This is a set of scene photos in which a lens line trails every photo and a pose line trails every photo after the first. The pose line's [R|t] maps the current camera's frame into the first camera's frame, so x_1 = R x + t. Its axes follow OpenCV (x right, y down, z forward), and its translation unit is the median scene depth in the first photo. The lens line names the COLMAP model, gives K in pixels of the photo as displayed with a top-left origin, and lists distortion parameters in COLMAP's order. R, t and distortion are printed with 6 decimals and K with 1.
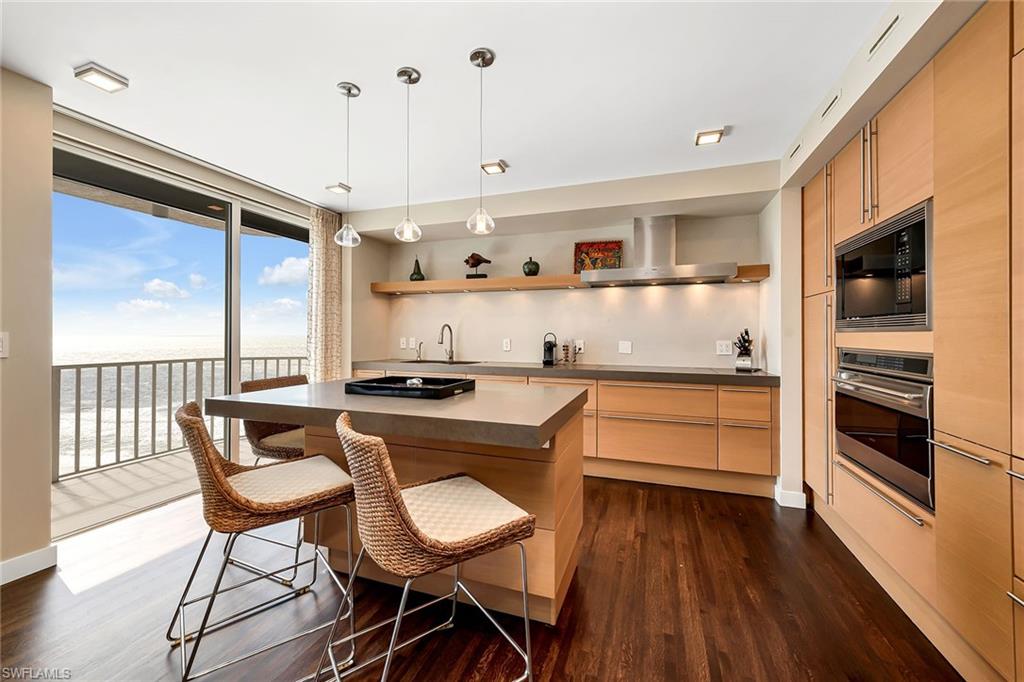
lens RADIAL K [[405.3, 0, 505.1], [0, 405.3, 336.6], [0, 0, 1]] dist [0.004382, 0.000111]
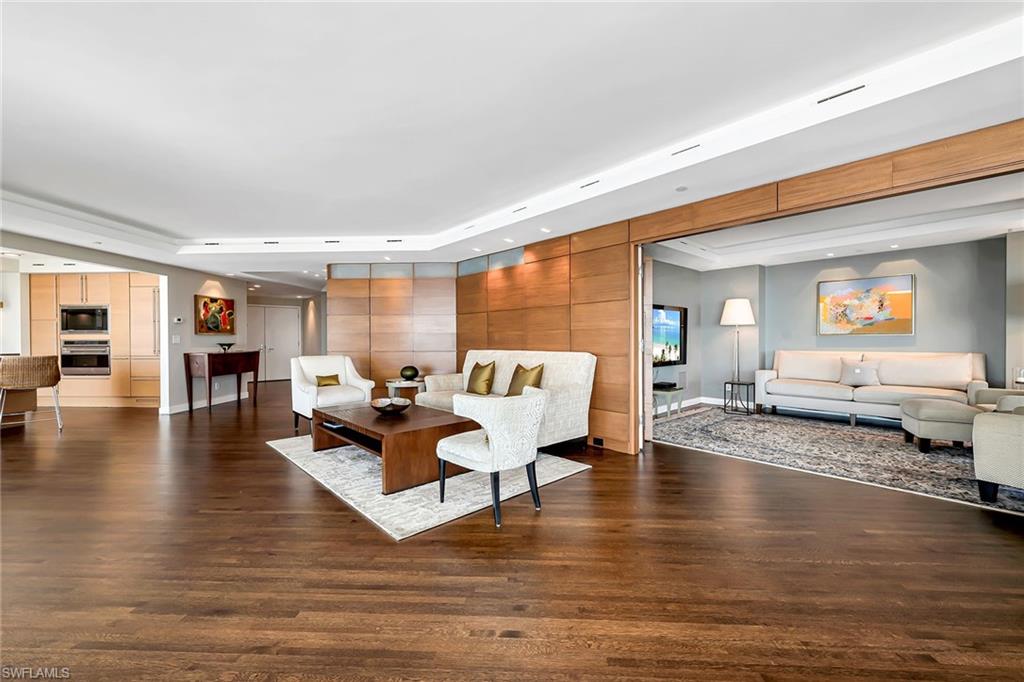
lens RADIAL K [[405.3, 0, 509.7], [0, 405.3, 344.1], [0, 0, 1]] dist [0.004382, 0.000111]
pose [[-0.293279, -0.013279, 0.955935, -2.073118], [0.006526, 0.999852, 0.015891, 0.023567], [-0.956005, 0.010899, -0.293149, -0.865246]]
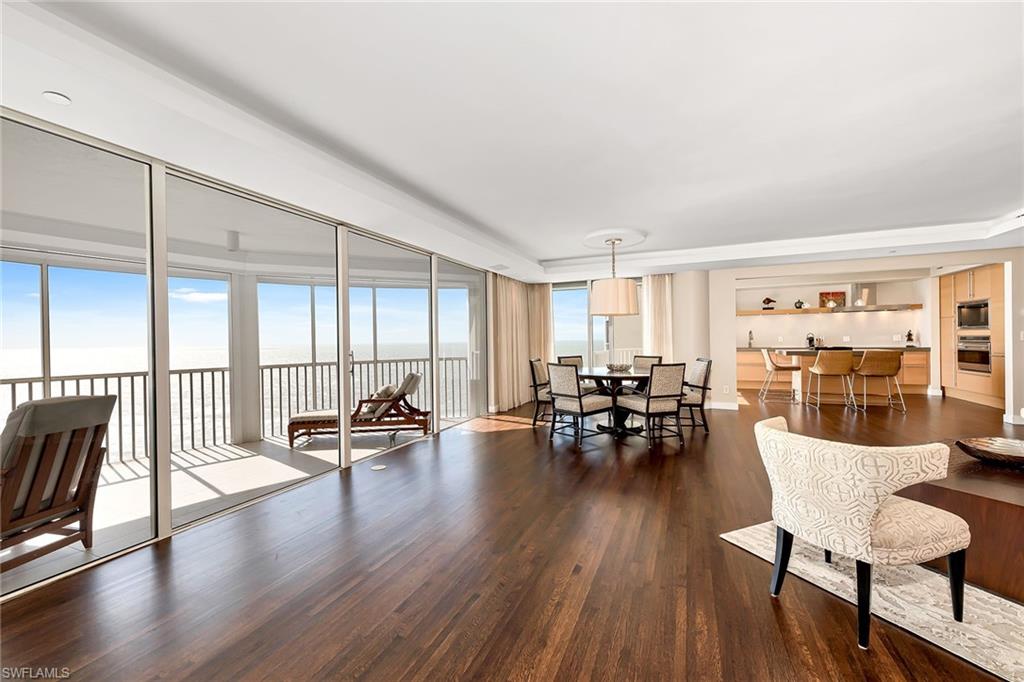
lens RADIAL K [[405.3, 0, 509.6], [0, 405.3, 342.6], [0, 0, 1]] dist [0.004382, 0.000111]
pose [[0.997650, -0.016981, -0.066382, -1.685005], [0.017249, 0.999845, 0.003470, 0.008190], [0.066313, -0.004607, 0.997788, -1.642603]]
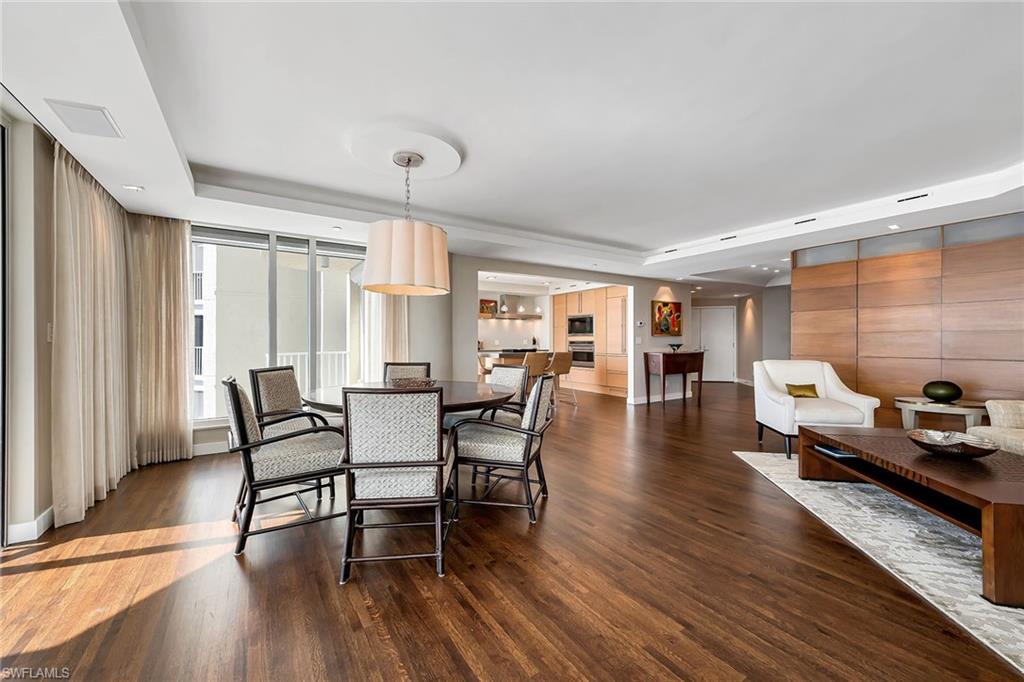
lens RADIAL K [[405.3, 0, 505.5], [0, 405.3, 339.0], [0, 0, 1]] dist [0.004382, 0.000111]
pose [[0.614594, 0.001277, 0.788843, -1.967880], [0.005733, 0.999965, -0.006085, 0.023548], [-0.788823, 0.008262, 0.614565, -0.711993]]
